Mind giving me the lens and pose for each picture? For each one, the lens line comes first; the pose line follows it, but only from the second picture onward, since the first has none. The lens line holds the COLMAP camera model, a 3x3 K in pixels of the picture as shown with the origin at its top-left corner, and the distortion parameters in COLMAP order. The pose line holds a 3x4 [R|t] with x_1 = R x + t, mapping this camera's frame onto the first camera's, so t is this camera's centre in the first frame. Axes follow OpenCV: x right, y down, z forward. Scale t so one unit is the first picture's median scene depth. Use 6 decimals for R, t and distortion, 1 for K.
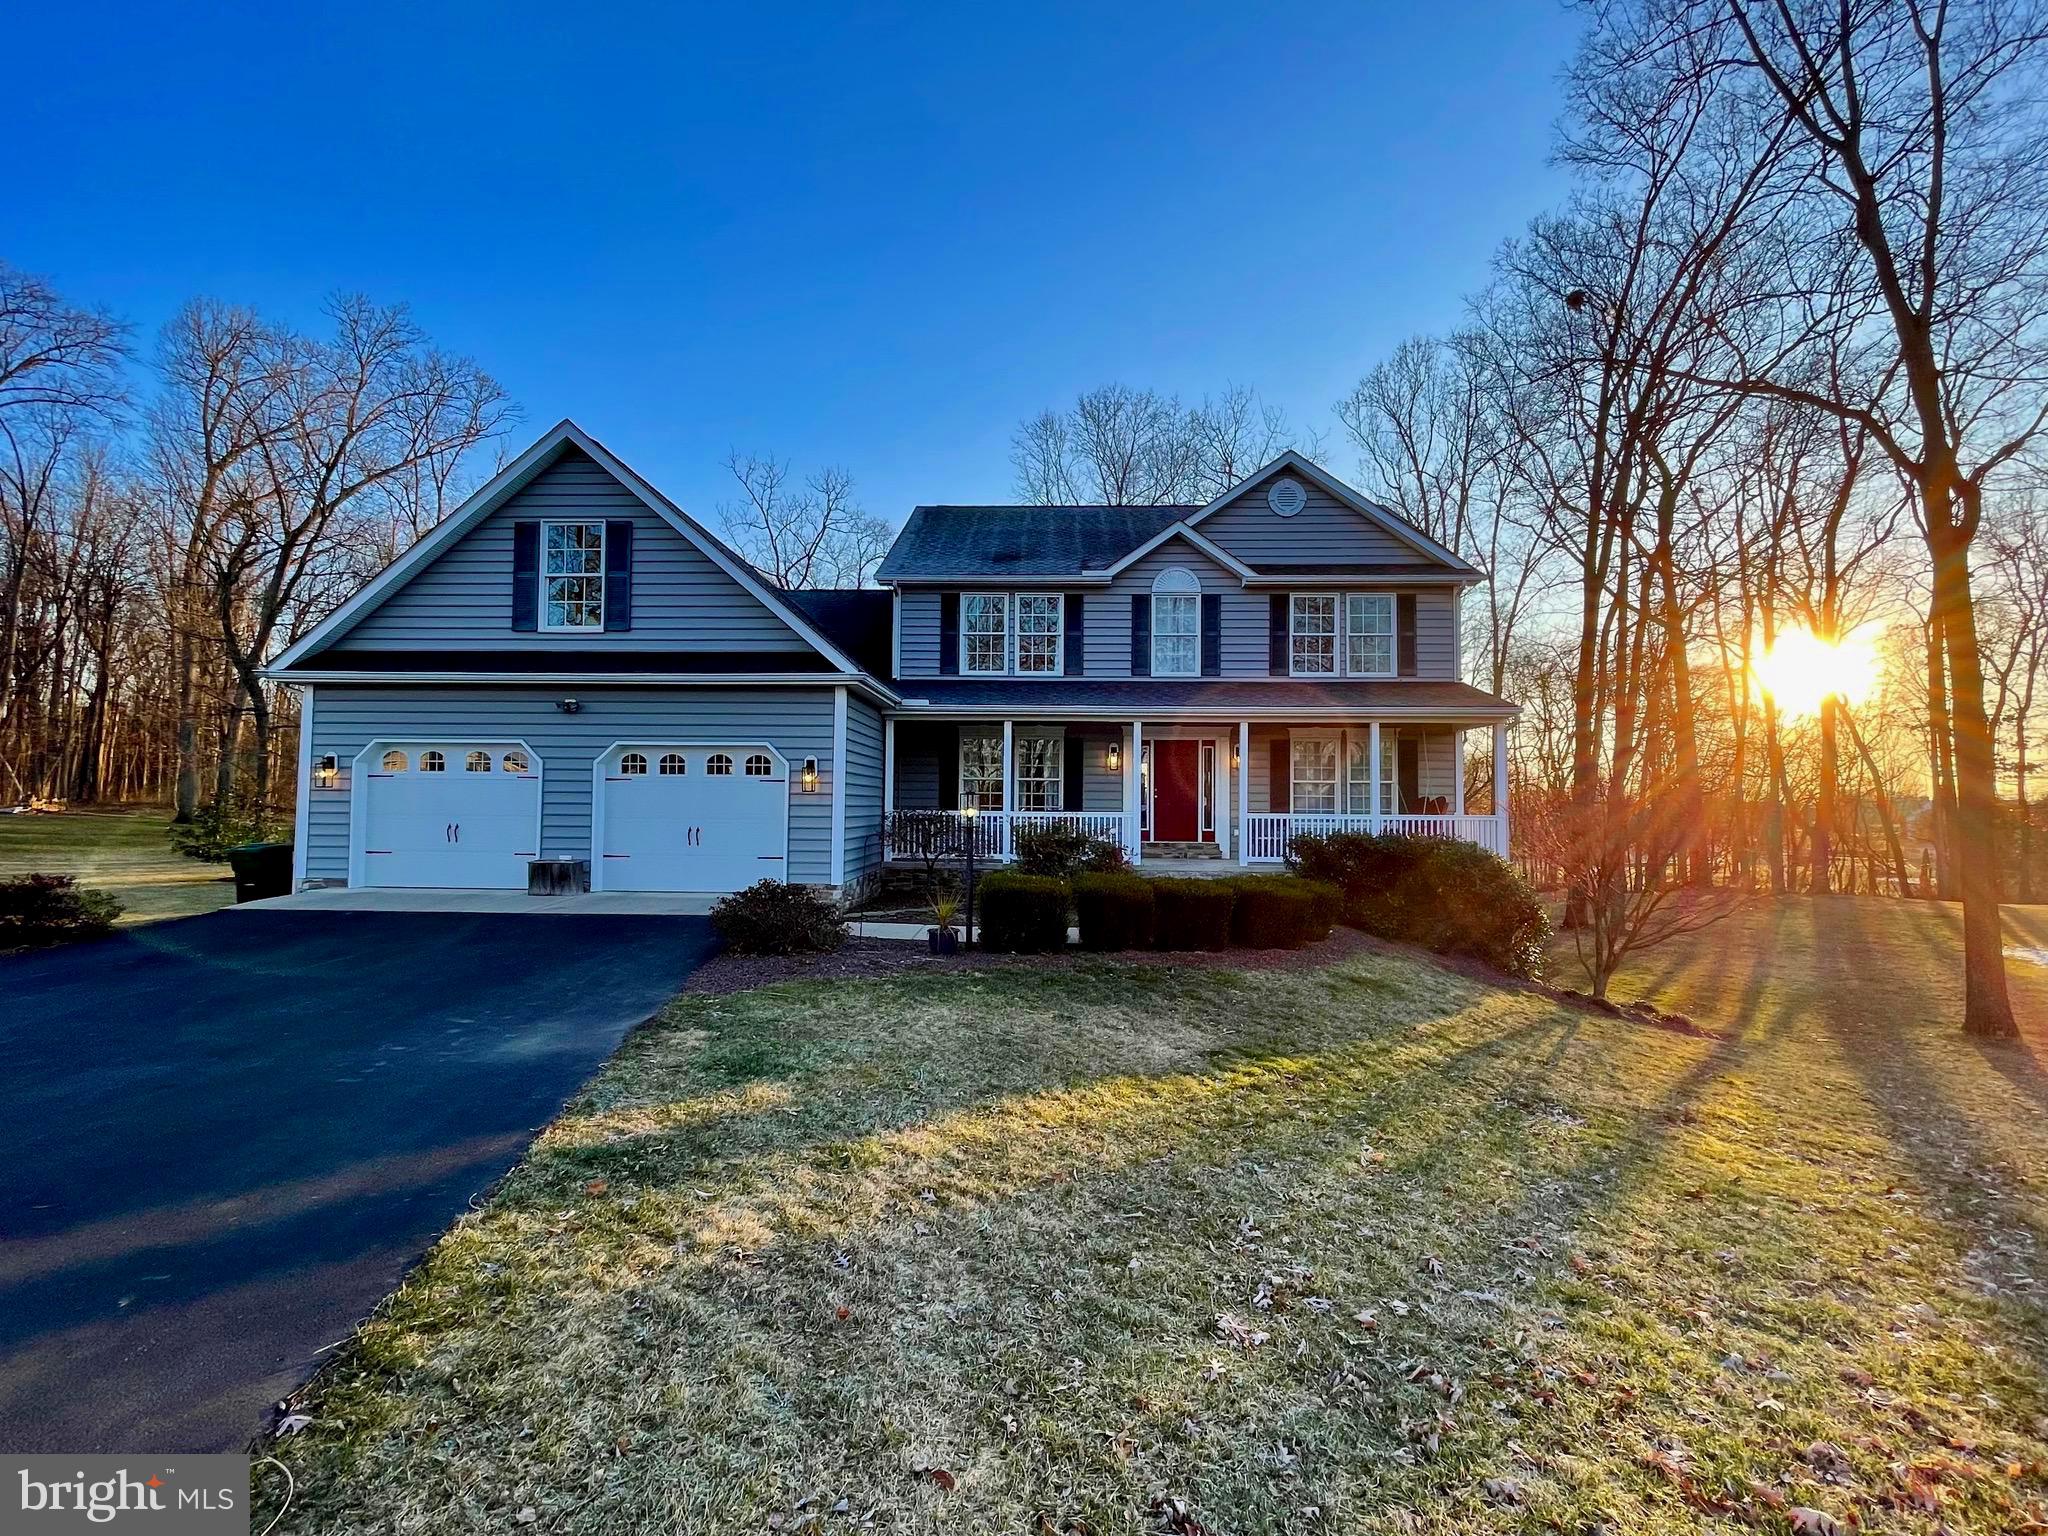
lens RADIAL K [[915.7, 0, 1025.9], [0, 915.7, 771.3], [0, 0, 1]] dist [-0.005304, 0.001319]
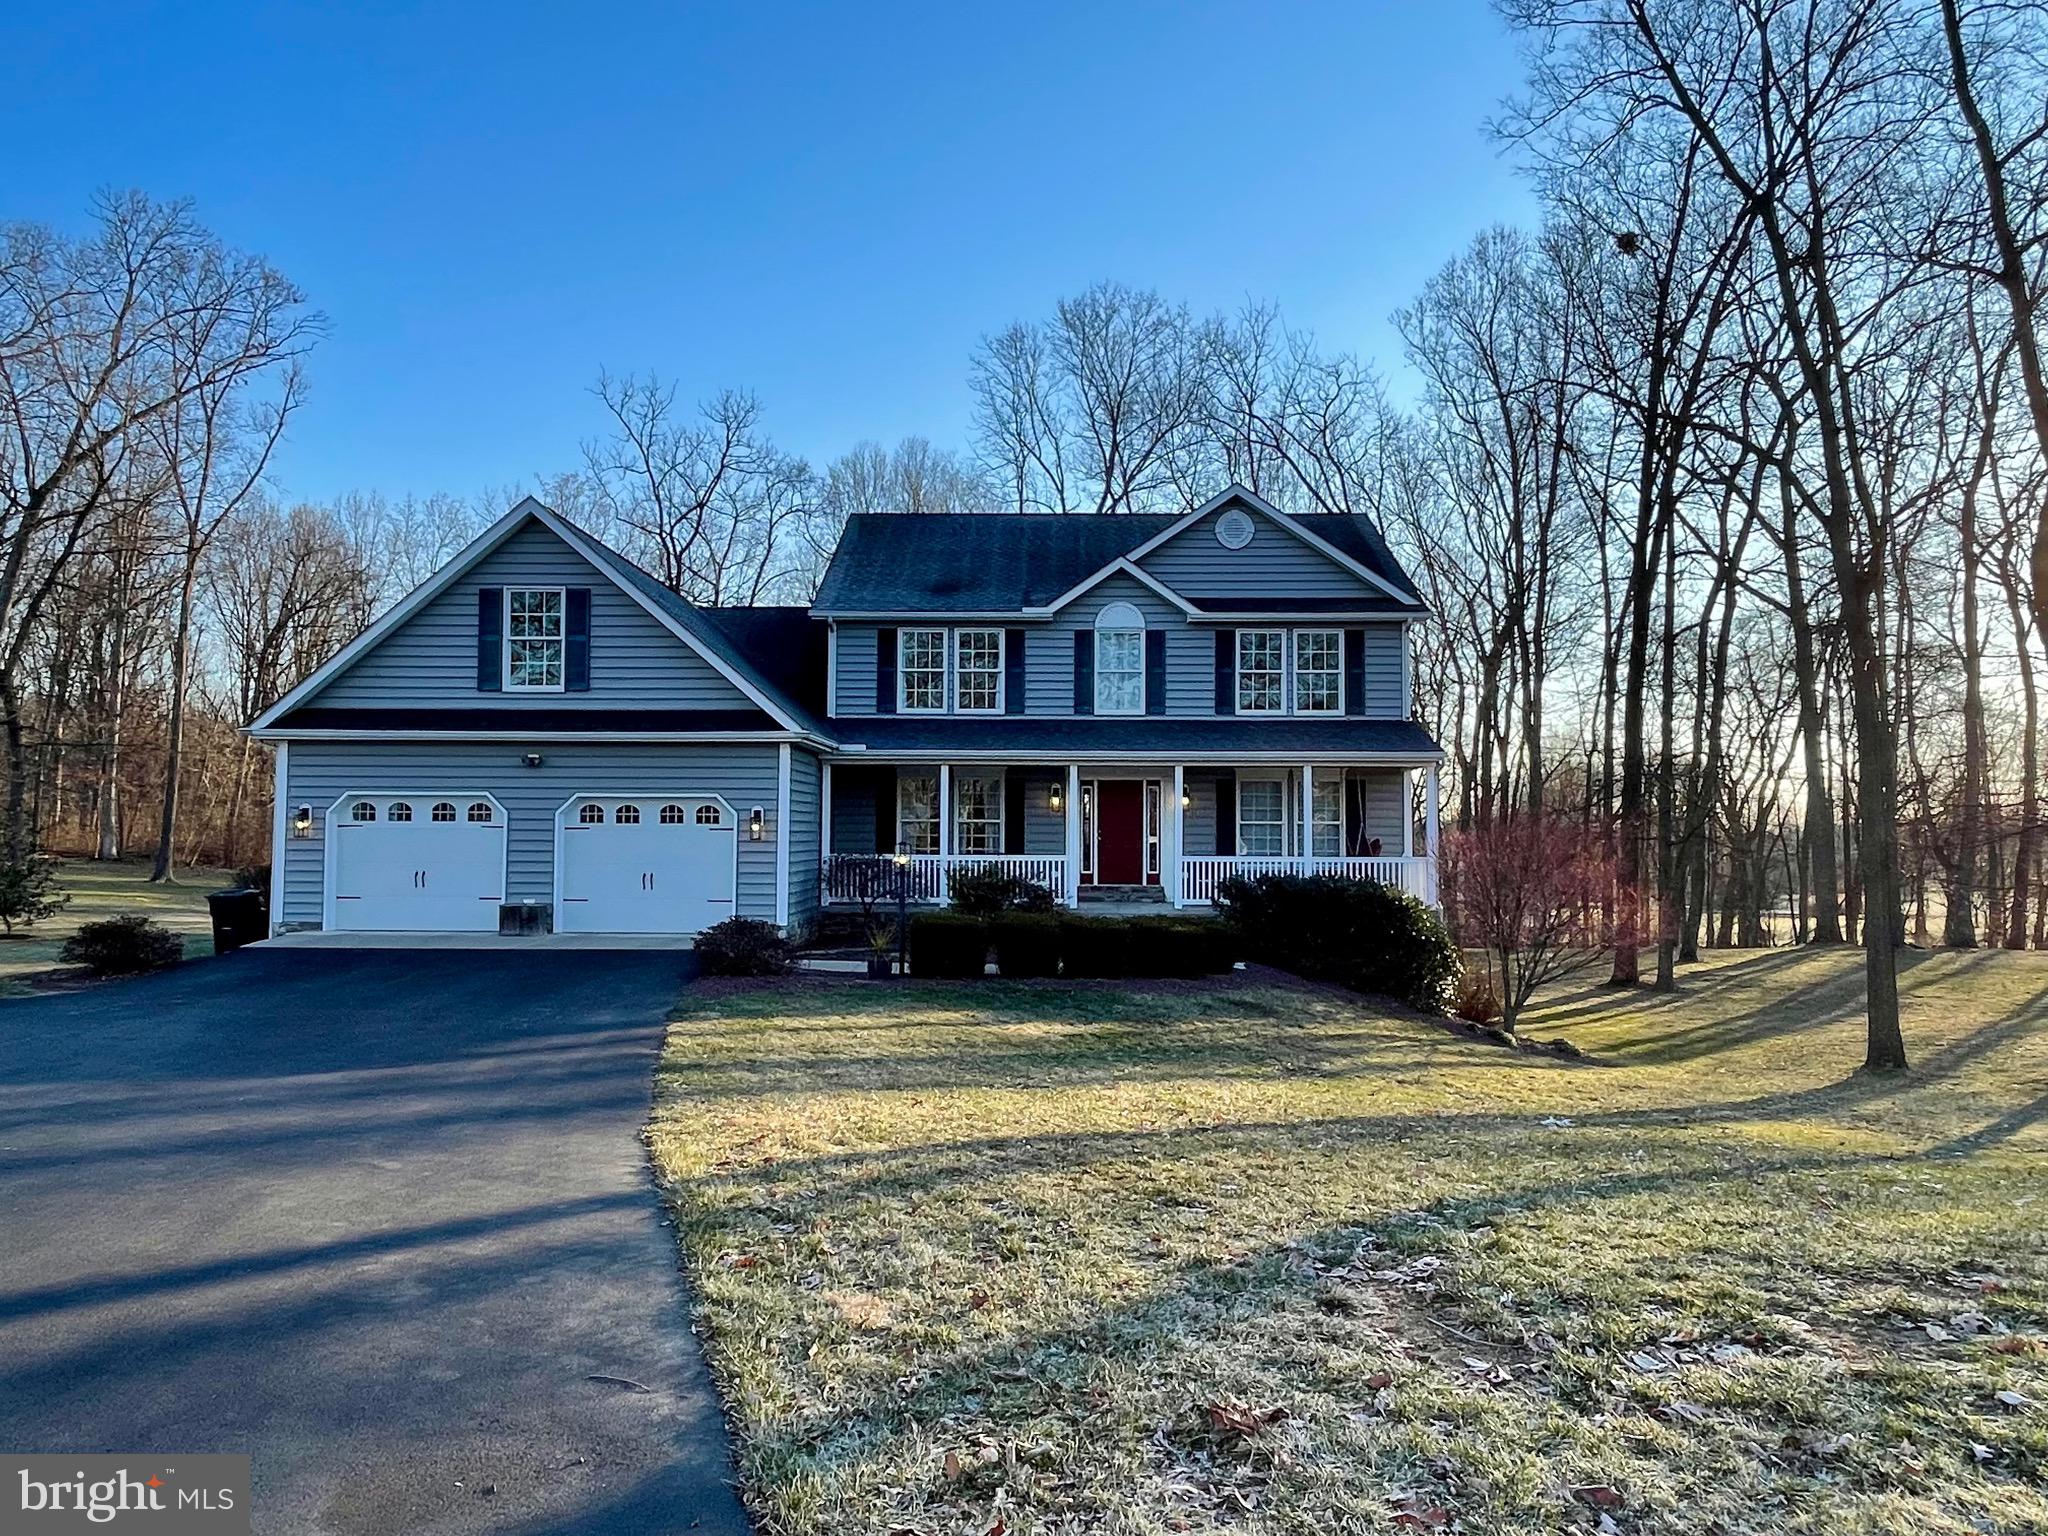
lens RADIAL K [[1390.4, 0, 1022.3], [0, 1390.4, 760.4], [0, 0, 1]] dist [0.008812, -0.015430]
pose [[0.999945, -0.003140, 0.009962, 0.050442], [0.003286, 0.999887, -0.014699, -0.037375], [-0.009914, 0.014731, 0.999842, -0.527266]]
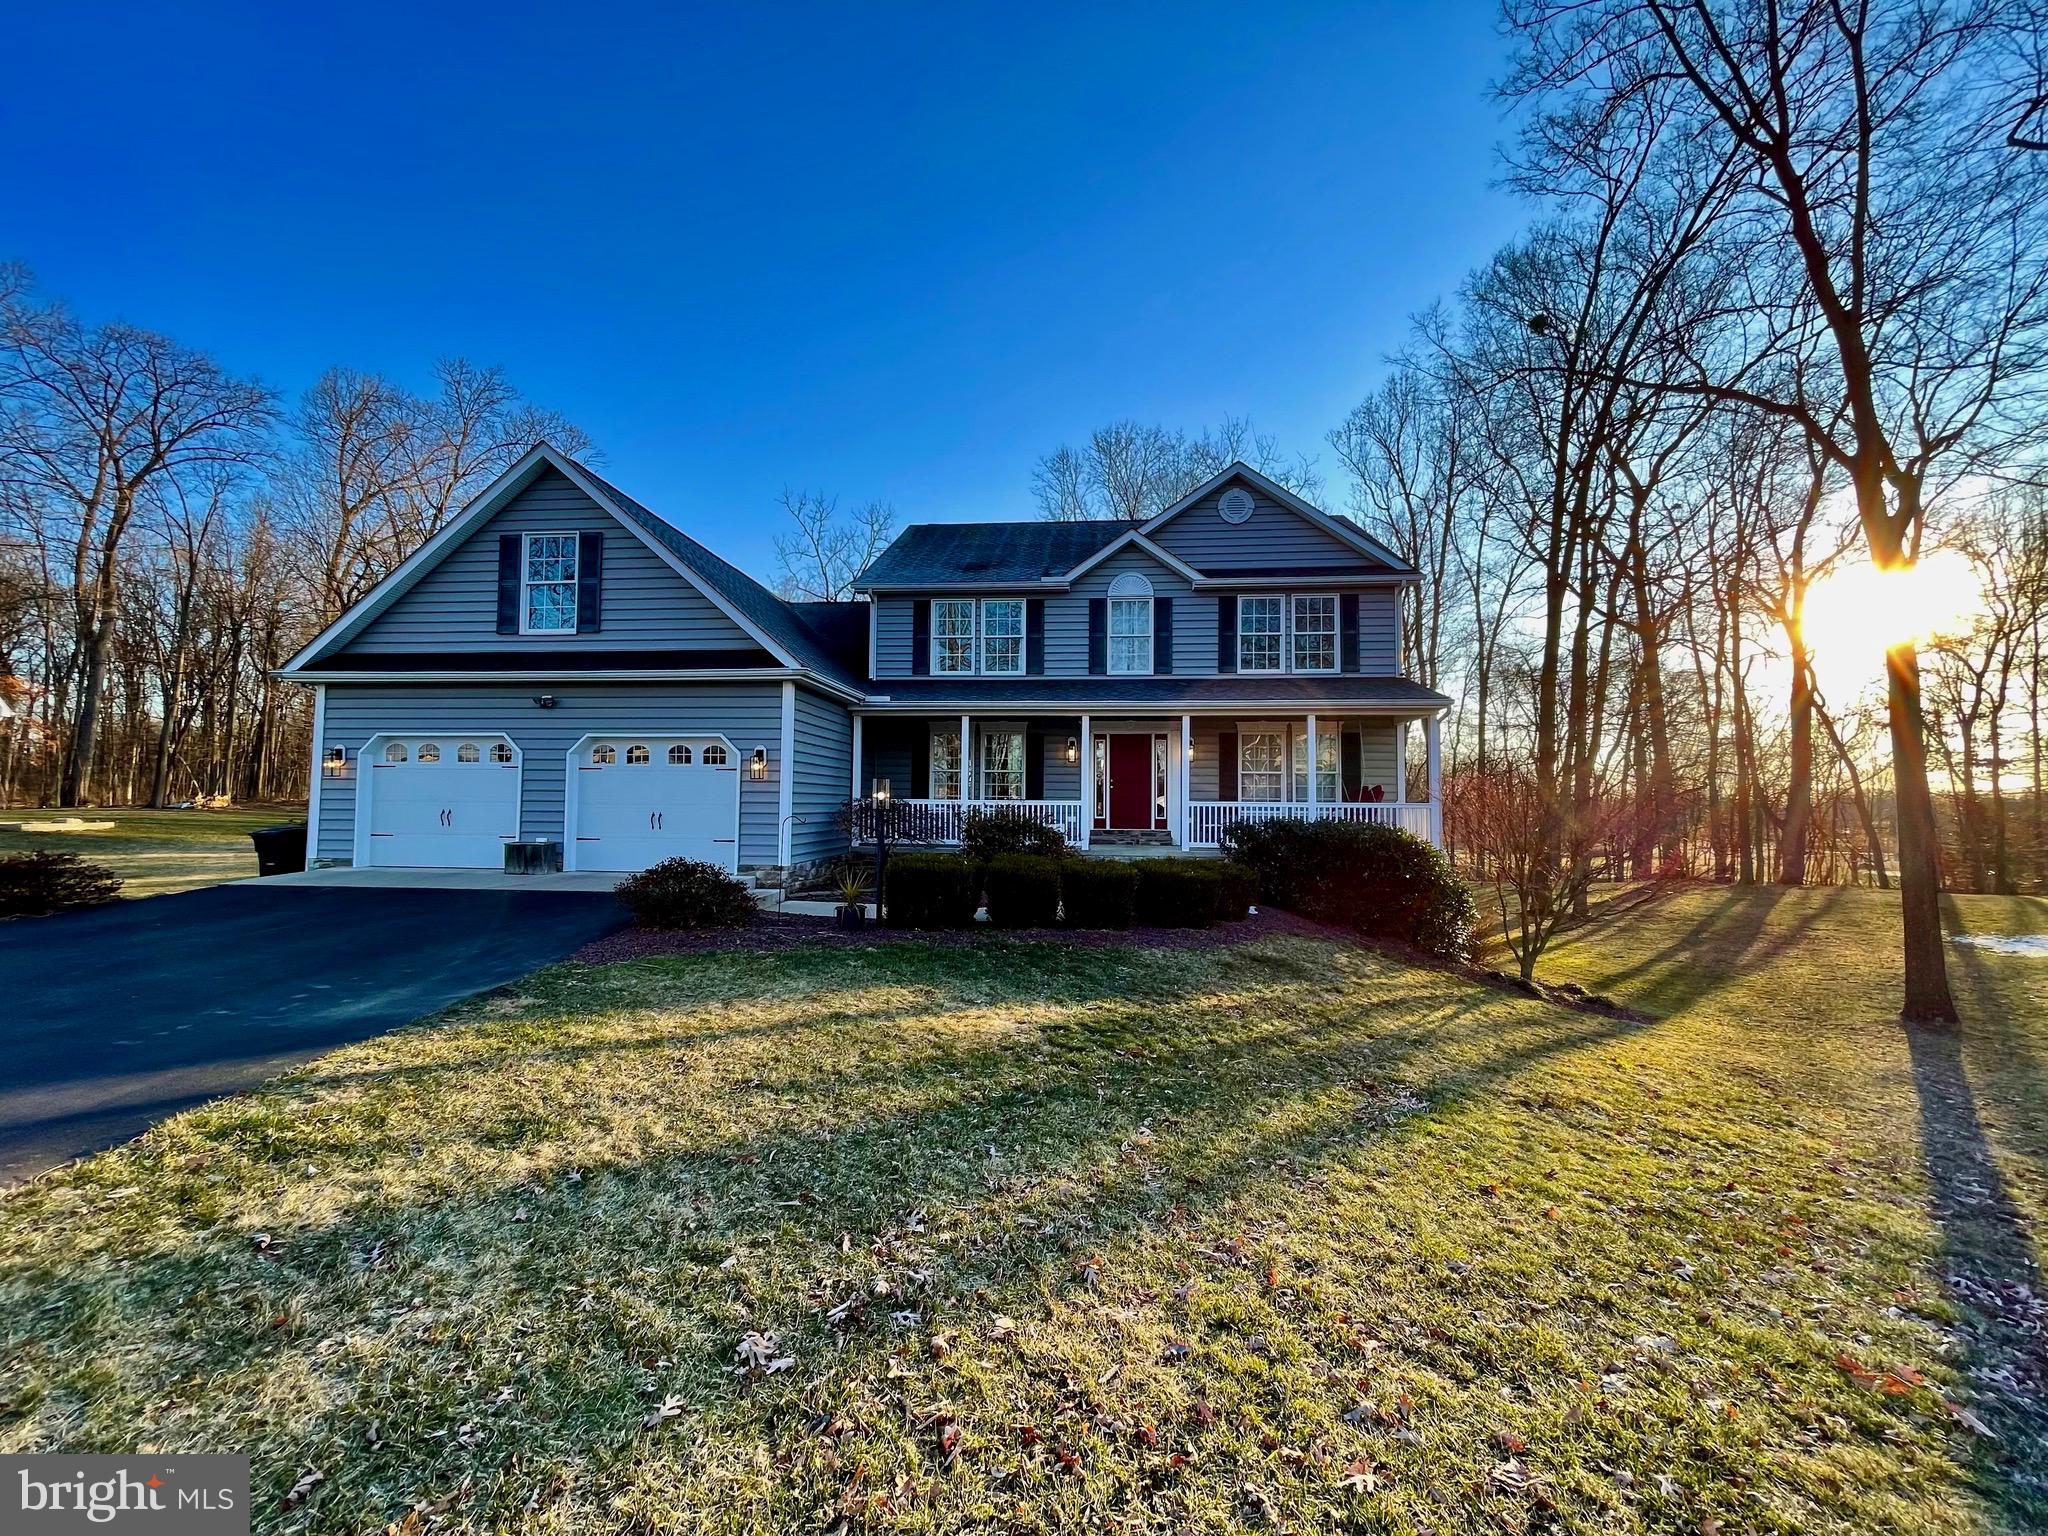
lens RADIAL K [[813.7, 0, 1027.0], [0, 813.7, 768.9], [0, 0, 1]] dist [-0.005266, 0.000520]
pose [[0.998531, -0.002846, -0.054102, 0.104551], [0.002489, 0.999975, -0.006666, 0.013924], [0.054119, 0.006521, 0.998513, 0.050322]]
